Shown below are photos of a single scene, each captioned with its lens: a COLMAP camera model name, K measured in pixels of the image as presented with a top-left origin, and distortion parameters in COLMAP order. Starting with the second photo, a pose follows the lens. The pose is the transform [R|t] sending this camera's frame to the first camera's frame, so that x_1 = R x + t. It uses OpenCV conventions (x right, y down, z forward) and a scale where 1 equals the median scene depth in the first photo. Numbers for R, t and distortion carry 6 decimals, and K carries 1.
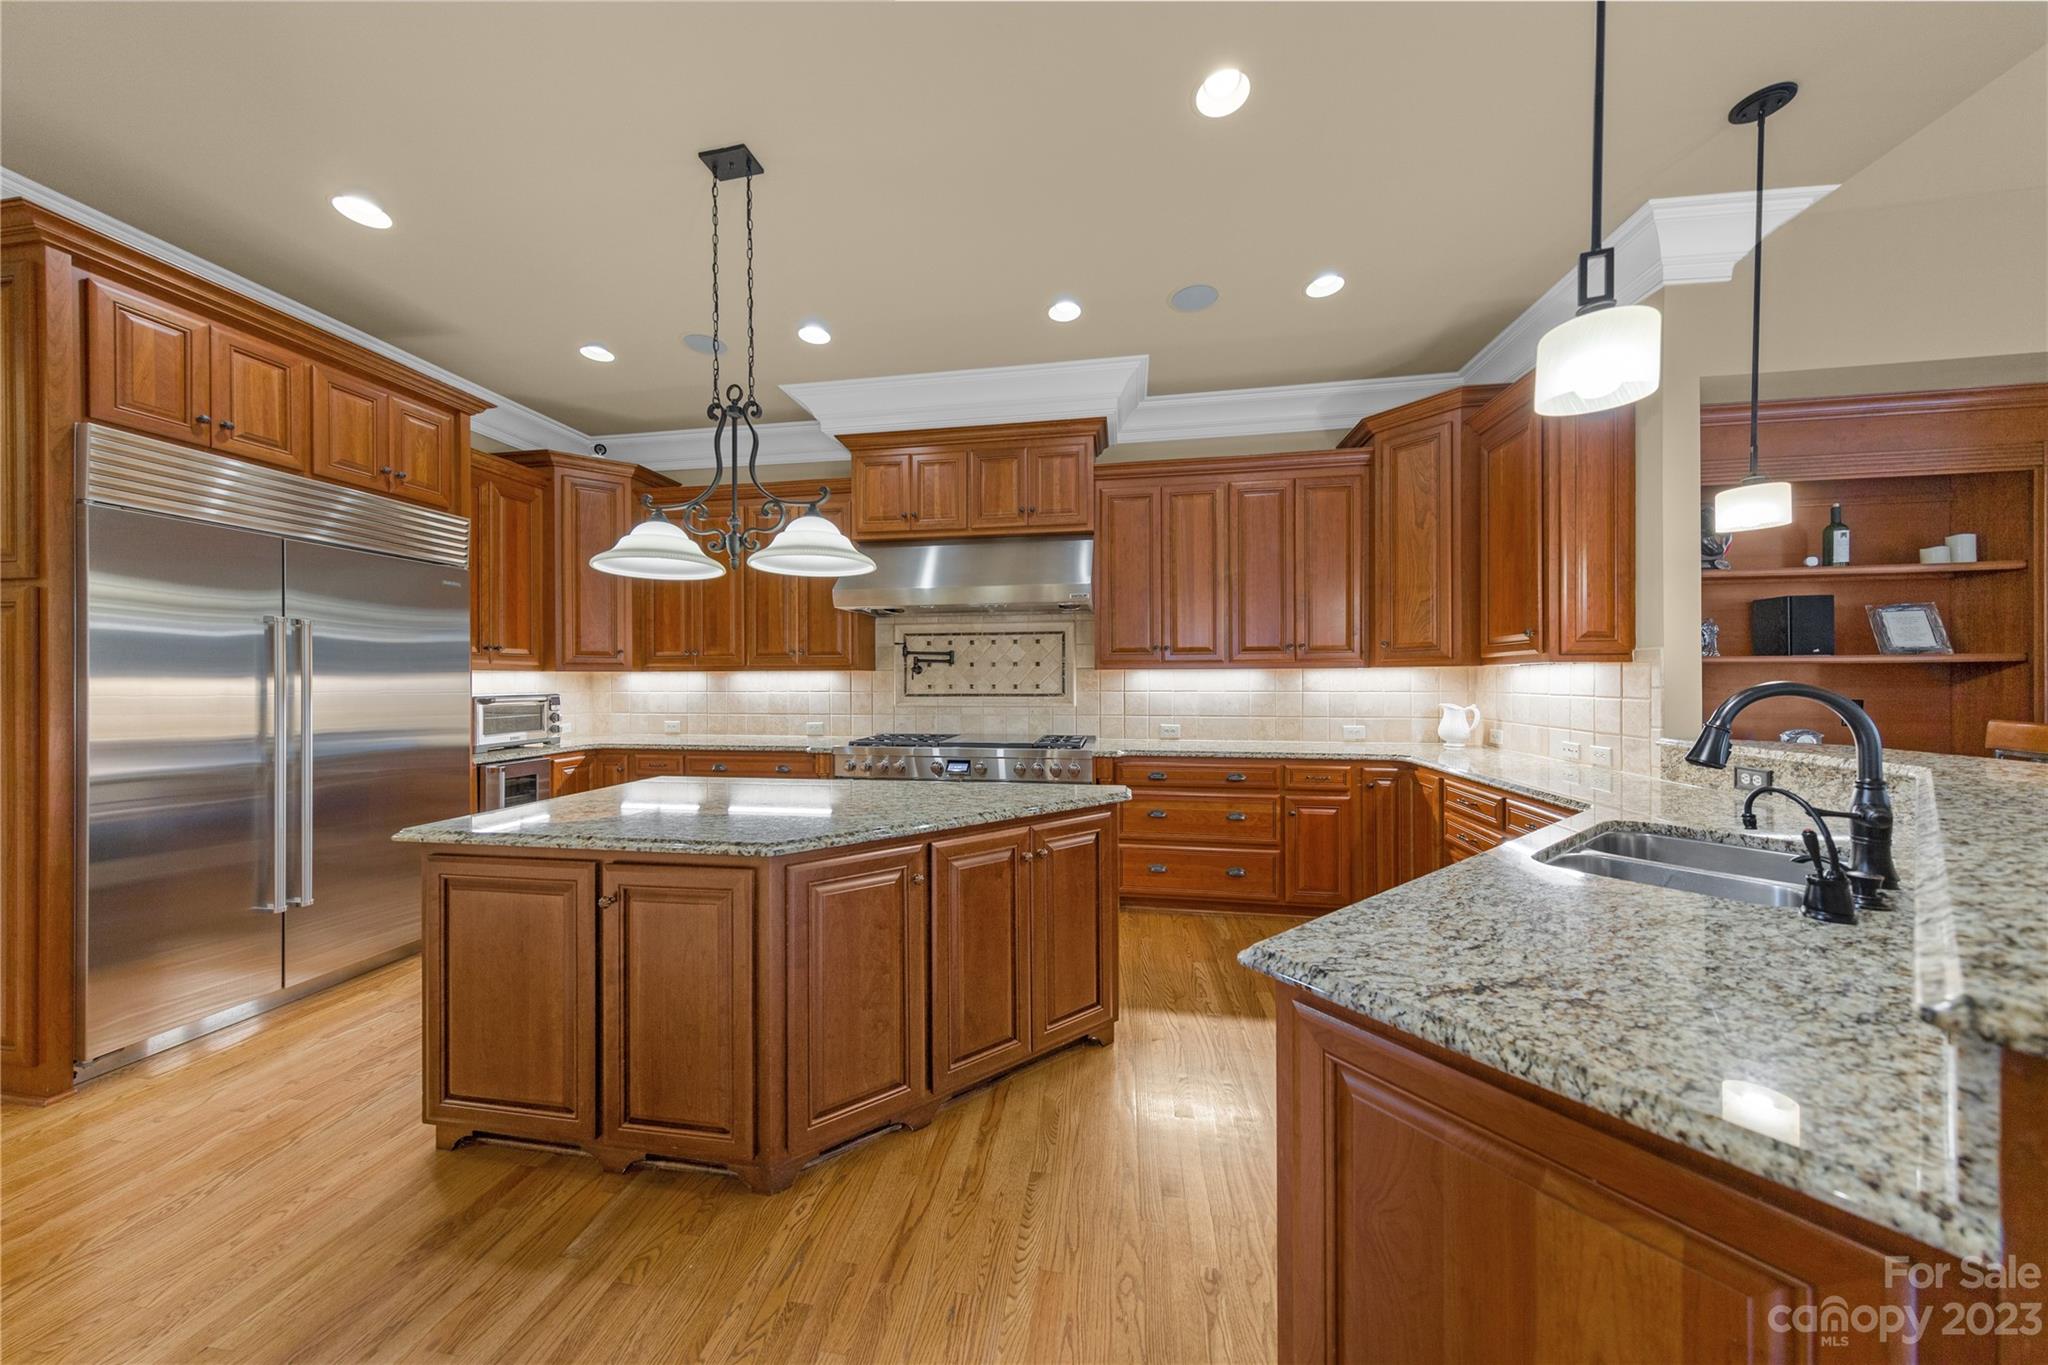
lens RADIAL K [[649.3, 0, 1013.7], [0, 649.3, 682.2], [0, 0, 1]] dist [0.002234, 0.000089]
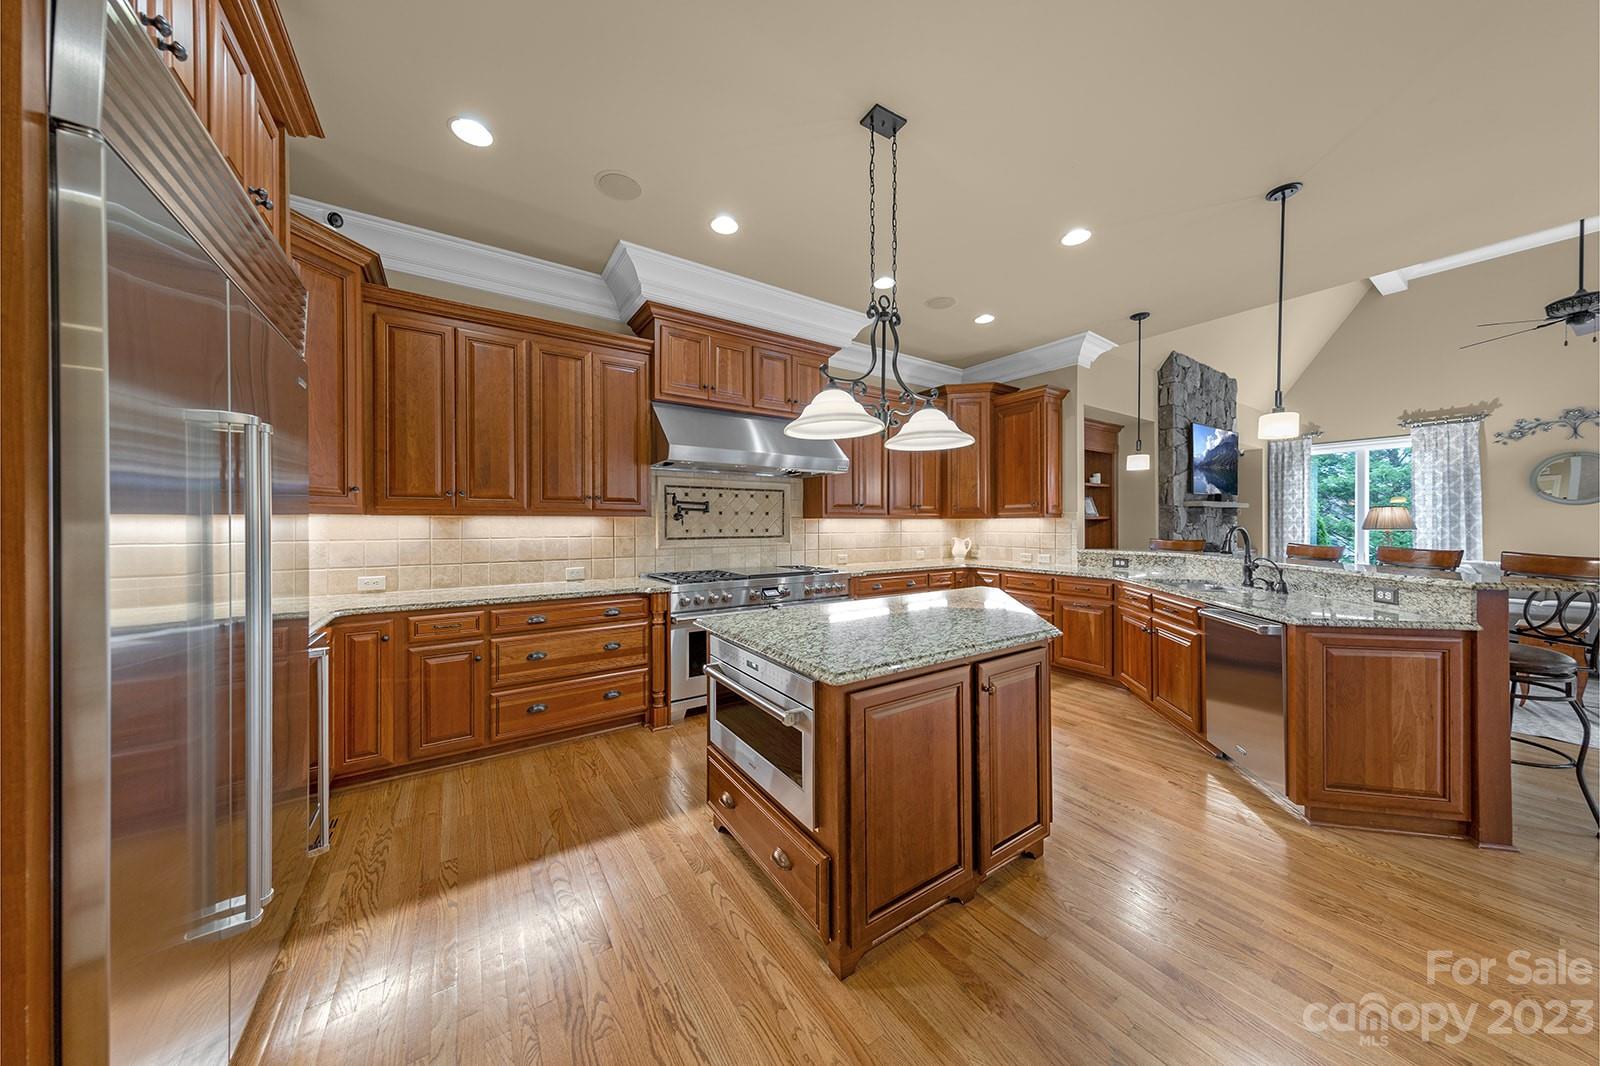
lens RADIAL K [[505.4, 0, 800.0], [0, 505.4, 533.0], [0, 0, 1]] dist [0.001348, 0.000222]
pose [[0.728978, -0.009646, 0.684469, -0.674736], [0.002699, 0.999933, 0.011217, 0.000538], [-0.684532, -0.006330, 0.728956, 0.207266]]
